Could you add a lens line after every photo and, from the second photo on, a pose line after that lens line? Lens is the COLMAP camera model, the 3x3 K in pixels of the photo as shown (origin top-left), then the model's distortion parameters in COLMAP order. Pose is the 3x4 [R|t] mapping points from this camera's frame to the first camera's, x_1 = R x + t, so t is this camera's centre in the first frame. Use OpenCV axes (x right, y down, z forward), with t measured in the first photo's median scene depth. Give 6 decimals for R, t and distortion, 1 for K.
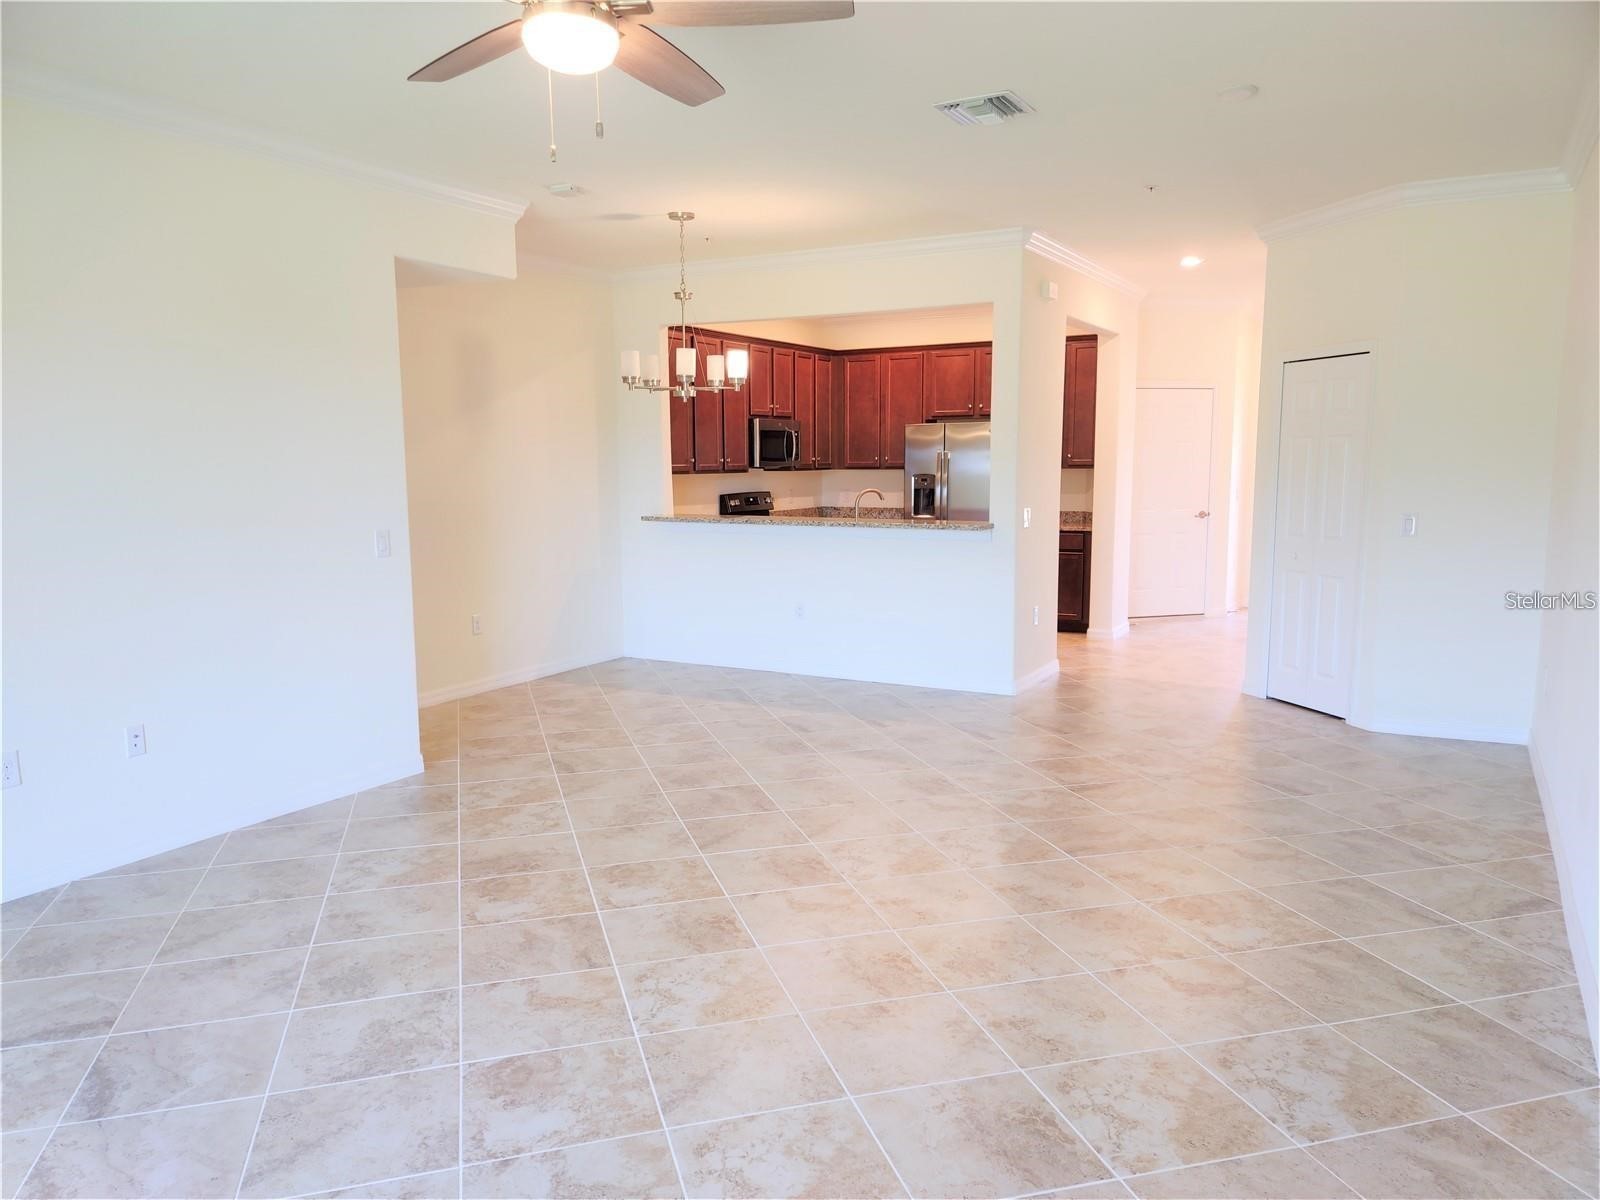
lens RADIAL K [[1167.1, 0, 788.2], [0, 1167.1, 599.1], [0, 0, 1]] dist [0.060568, -0.030568]
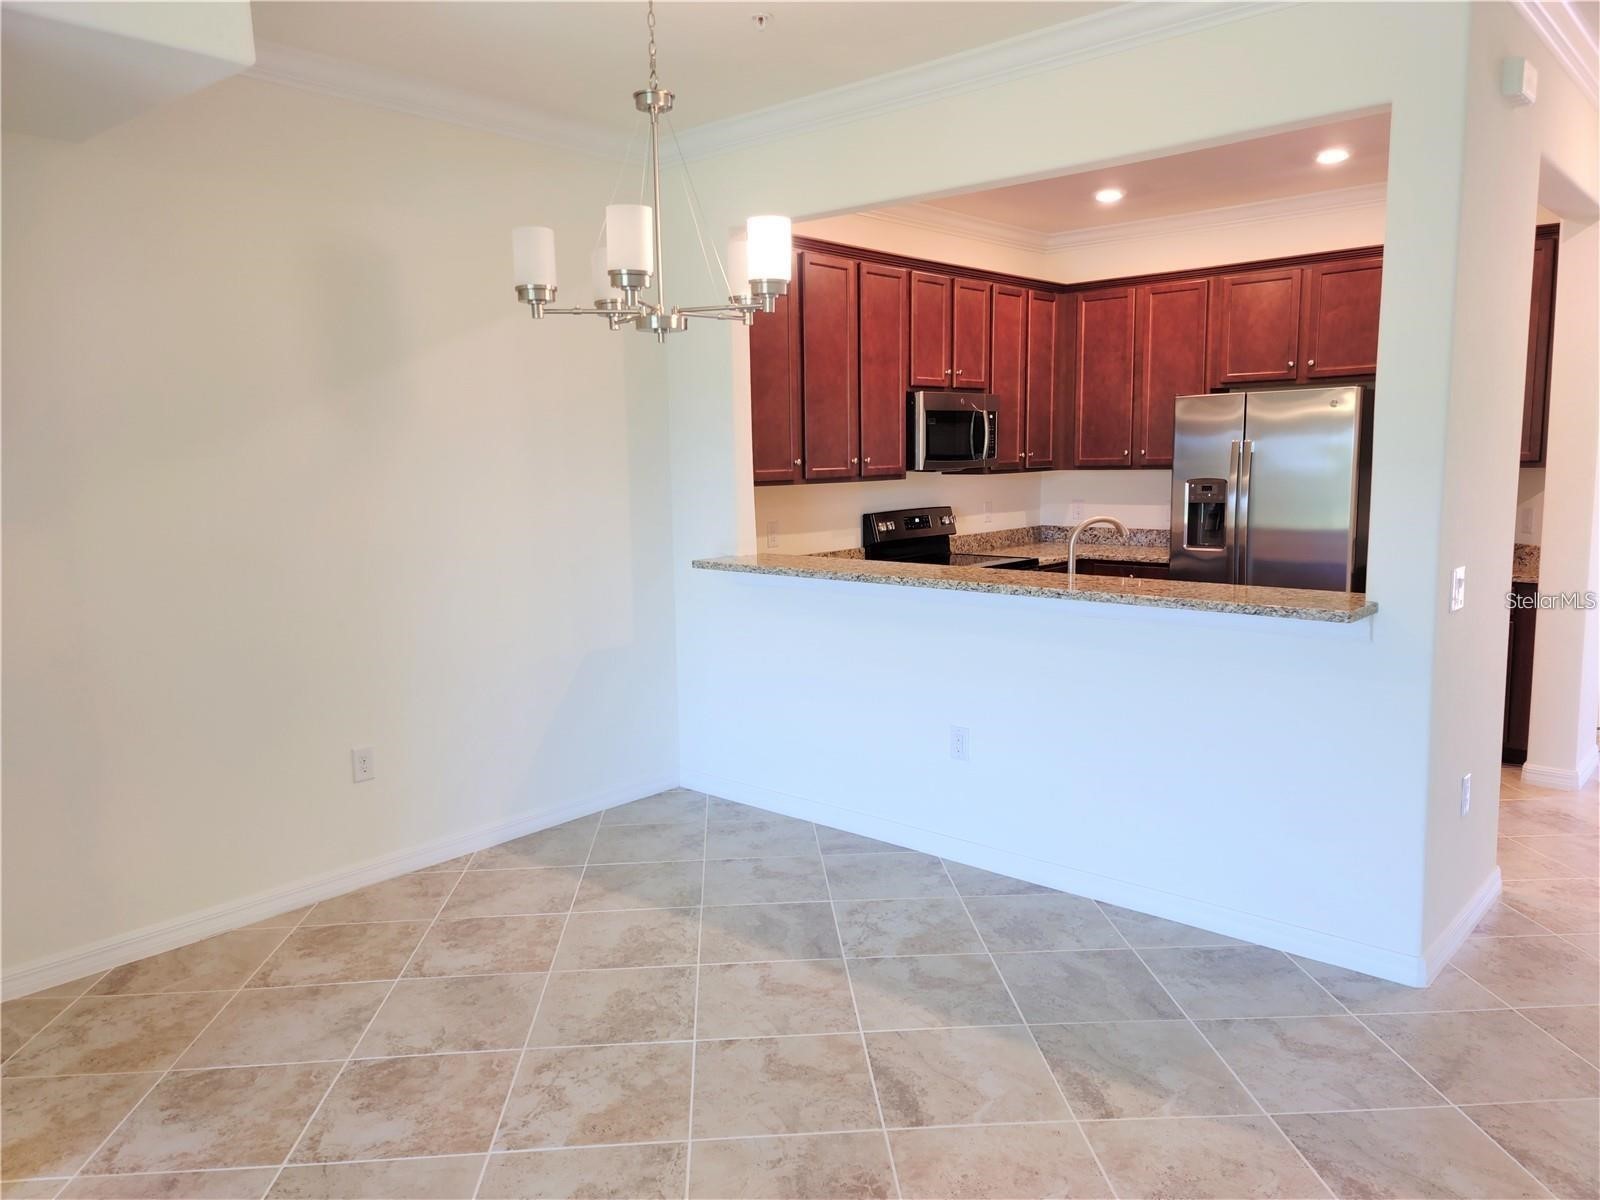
lens RADIAL K [[1167.1, 0, 774.2], [0, 1167.1, 596.6], [0, 0, 1]] dist [0.060568, -0.030568]
pose [[0.974347, 0.018528, -0.224289, 0.037254], [-0.017004, 0.999817, 0.008726, -0.048851], [0.224409, -0.004688, 0.974484, 0.369444]]
